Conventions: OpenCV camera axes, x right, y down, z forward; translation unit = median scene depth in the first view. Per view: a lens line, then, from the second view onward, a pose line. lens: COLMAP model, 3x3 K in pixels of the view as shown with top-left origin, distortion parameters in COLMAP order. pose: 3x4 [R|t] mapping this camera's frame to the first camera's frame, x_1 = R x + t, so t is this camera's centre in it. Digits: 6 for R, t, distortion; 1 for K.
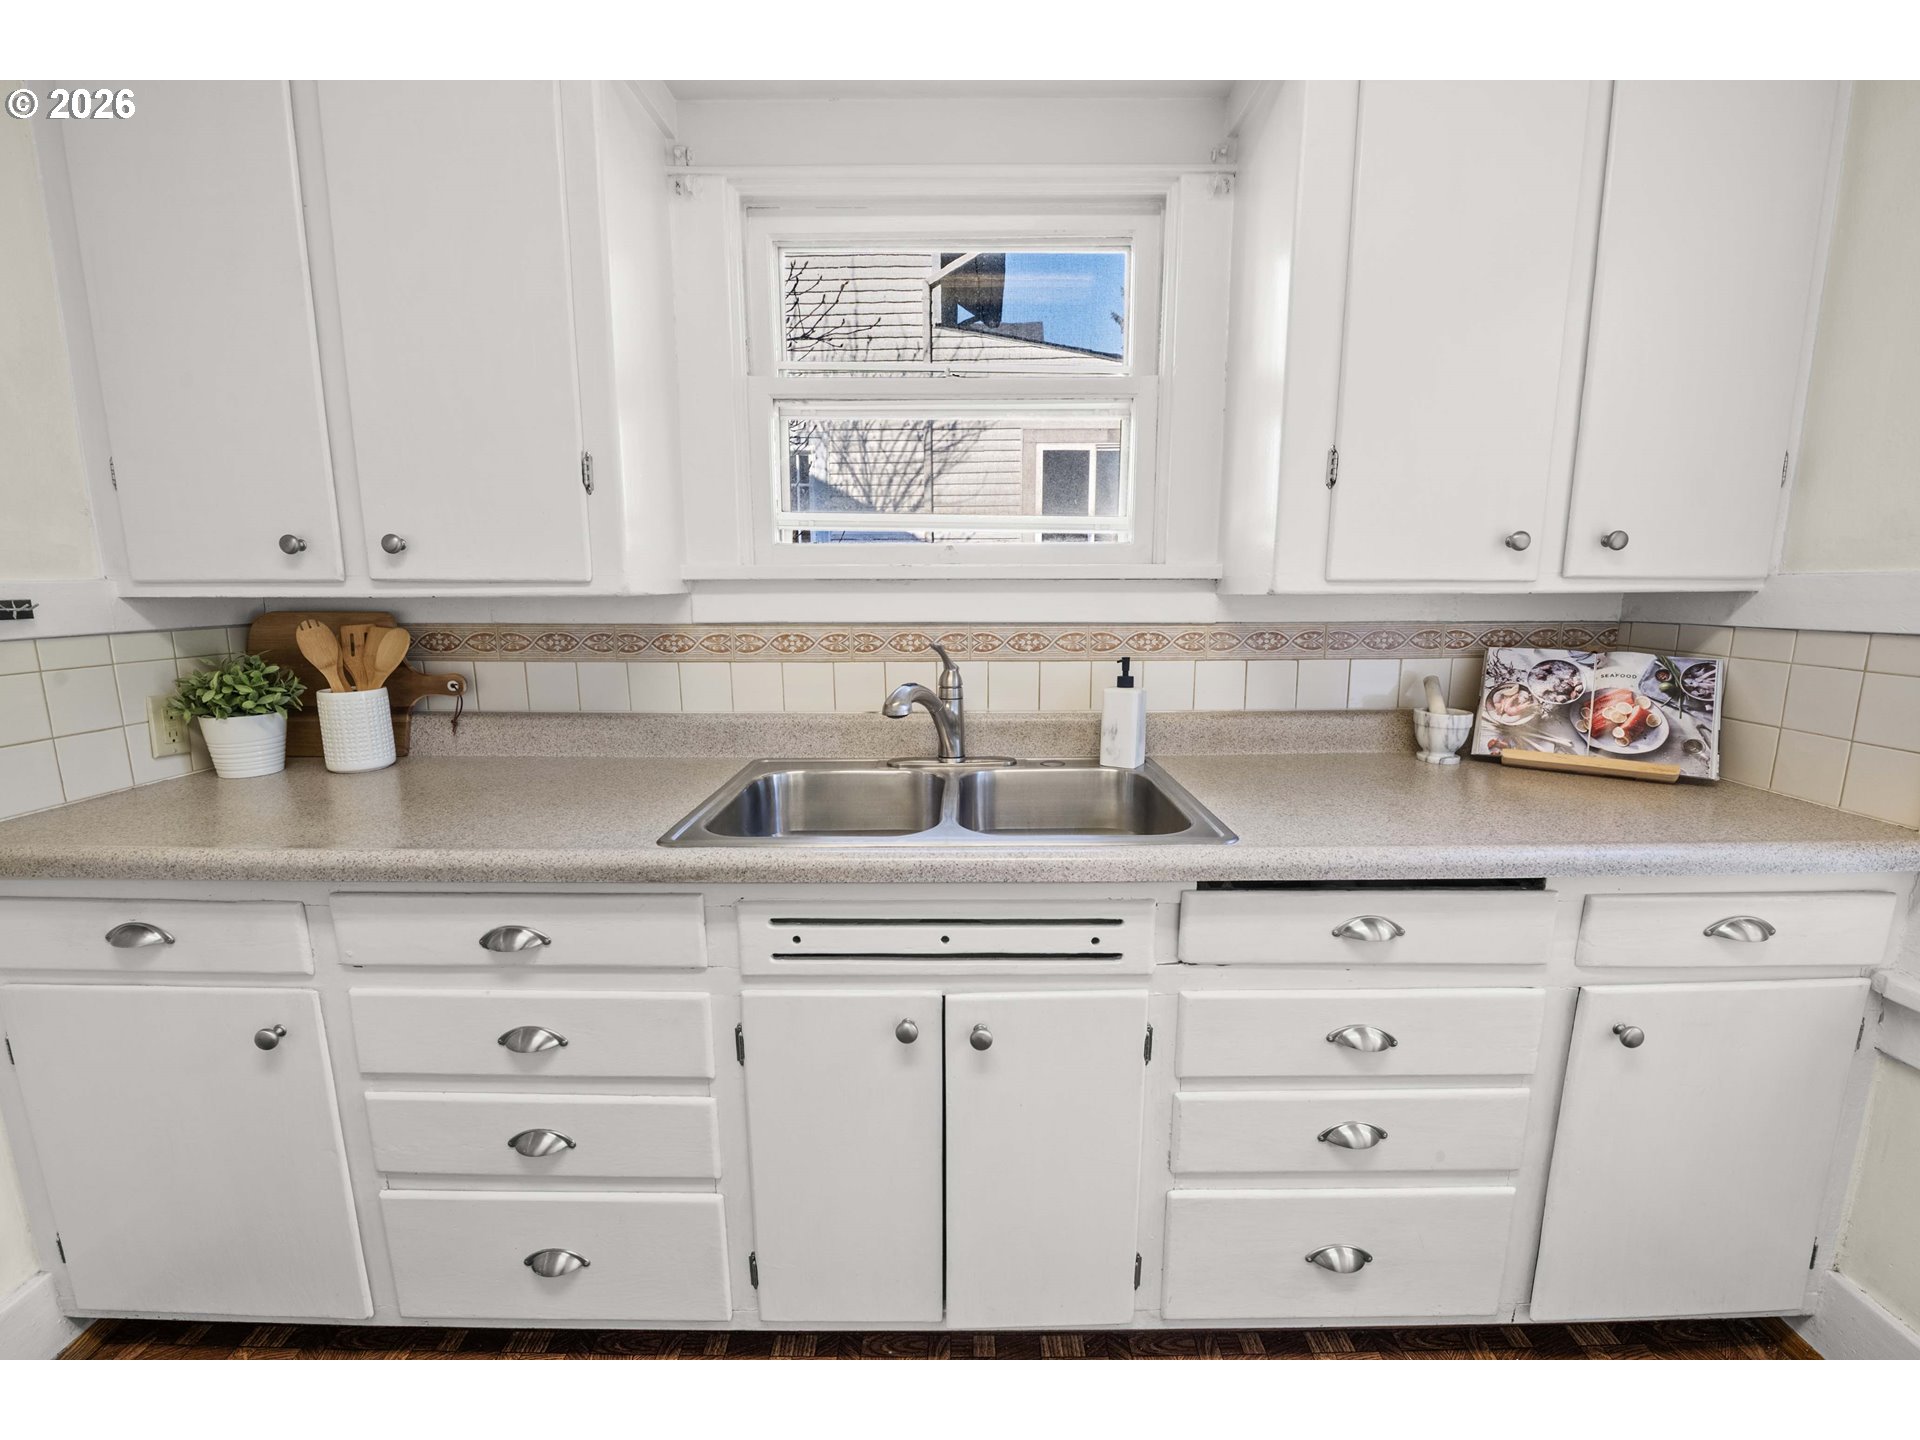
lens RADIAL K [[784.8, 0, 966.7], [0, 784.8, 715.6], [0, 0, 1]] dist [-0.015232, -0.000532]
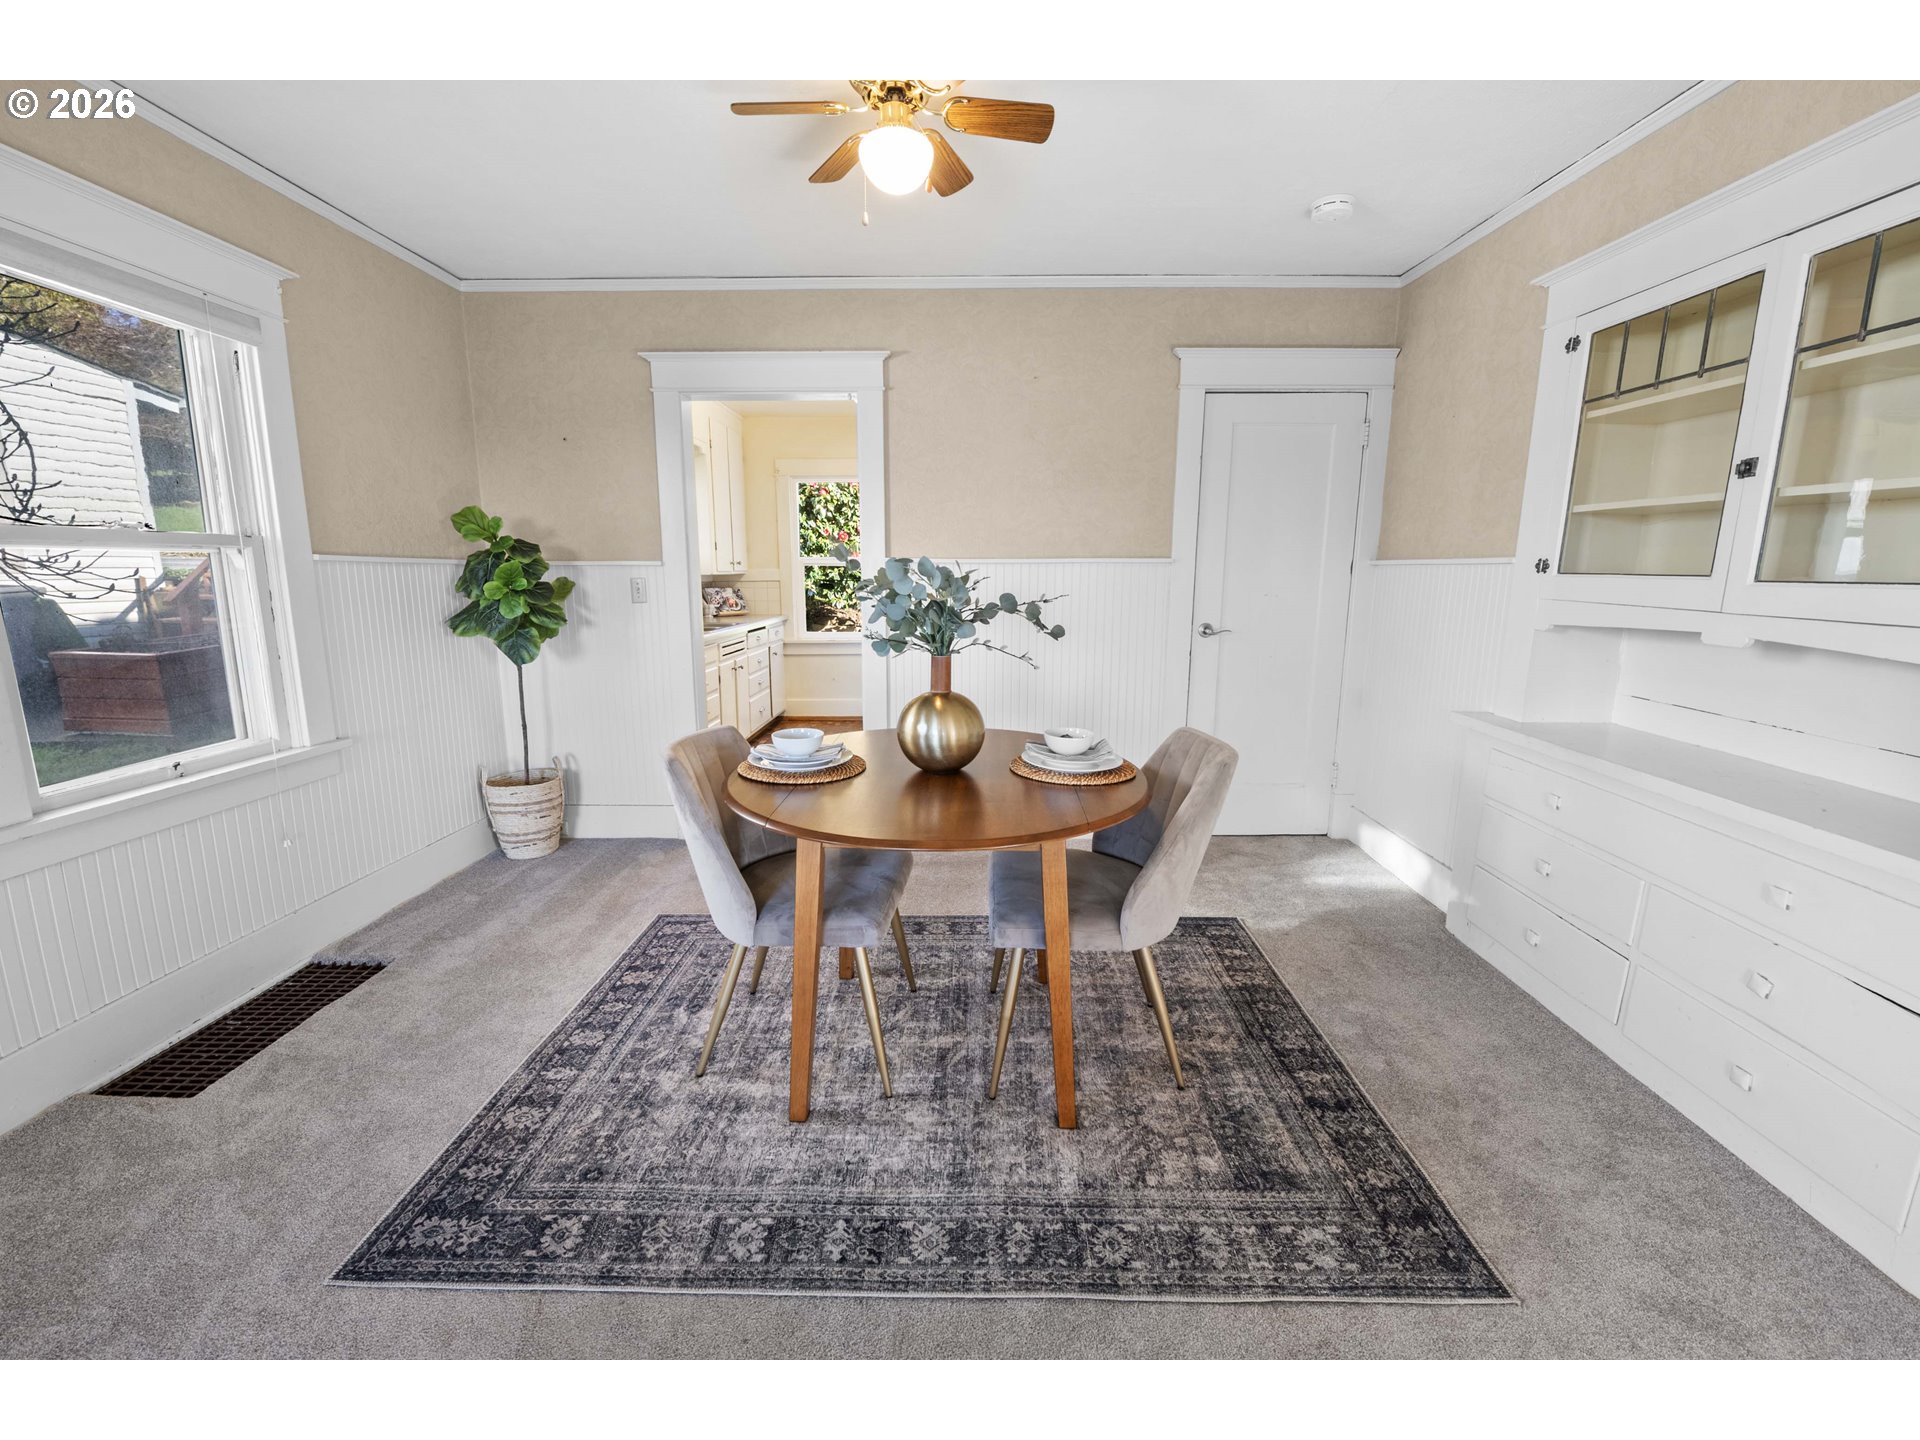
lens RADIAL K [[766.0, 0, 964.7], [0, 766.0, 713.0], [0, 0, 1]] dist [-0.010505, -0.000592]
pose [[0.010404, -0.180857, 0.983454, -3.561724], [0.153475, 0.972143, 0.177153, 0.045849], [-0.988098, 0.149092, 0.037872, -0.384591]]
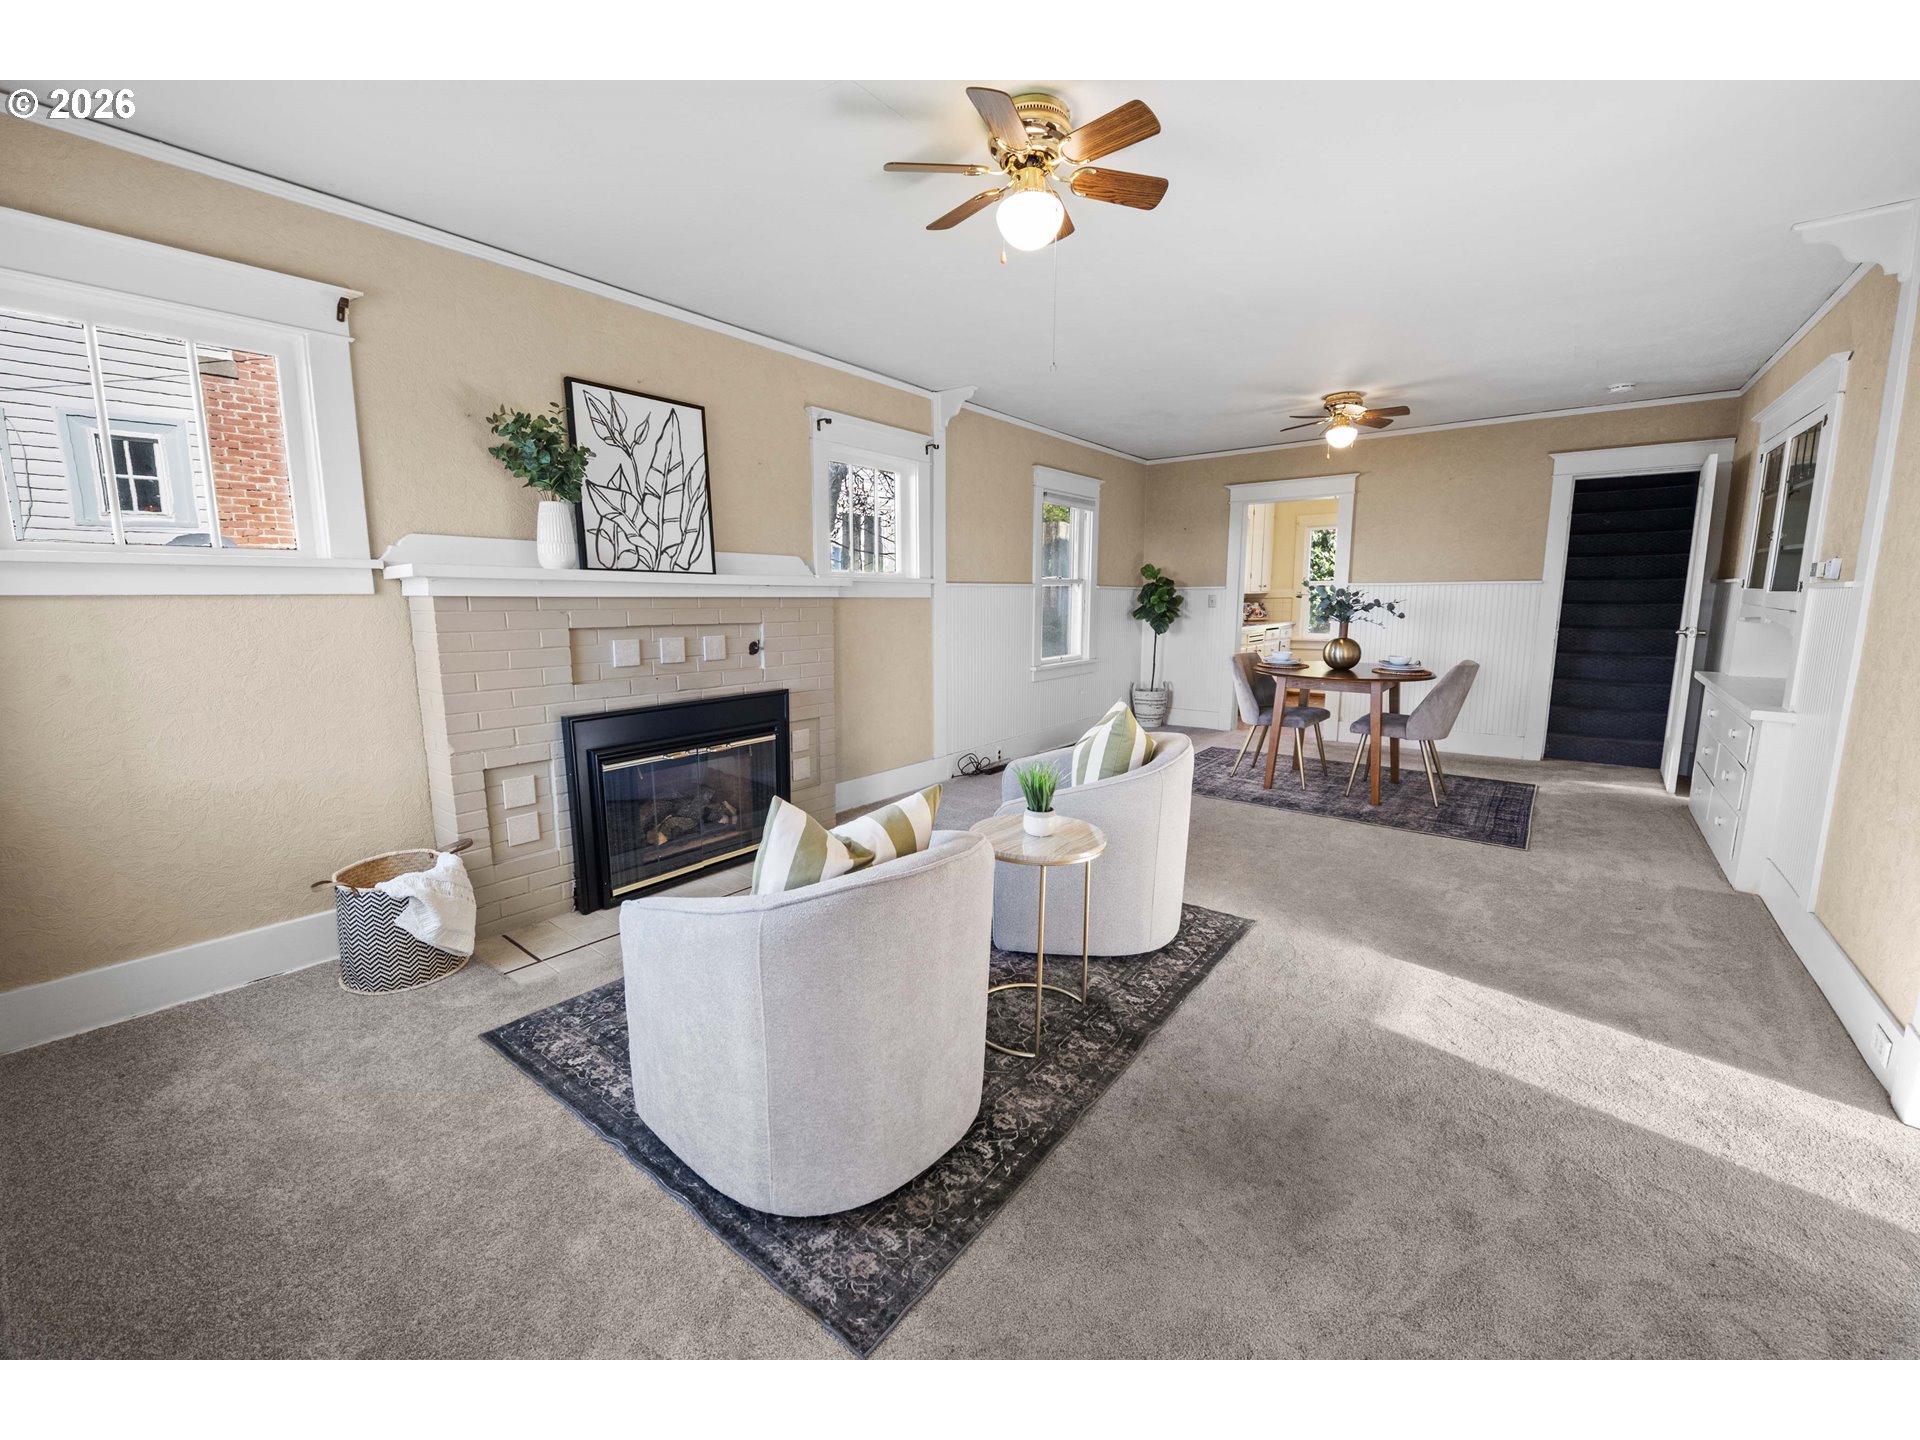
lens RADIAL K [[766.0, 0, 964.7], [0, 766.0, 713.0], [0, 0, 1]] dist [-0.010505, -0.000592]
pose [[0.613331, -0.125157, 0.779846, -5.947585], [0.130209, 0.989878, 0.056459, 0.161976], [-0.779019, 0.066915, 0.623420, -1.080670]]
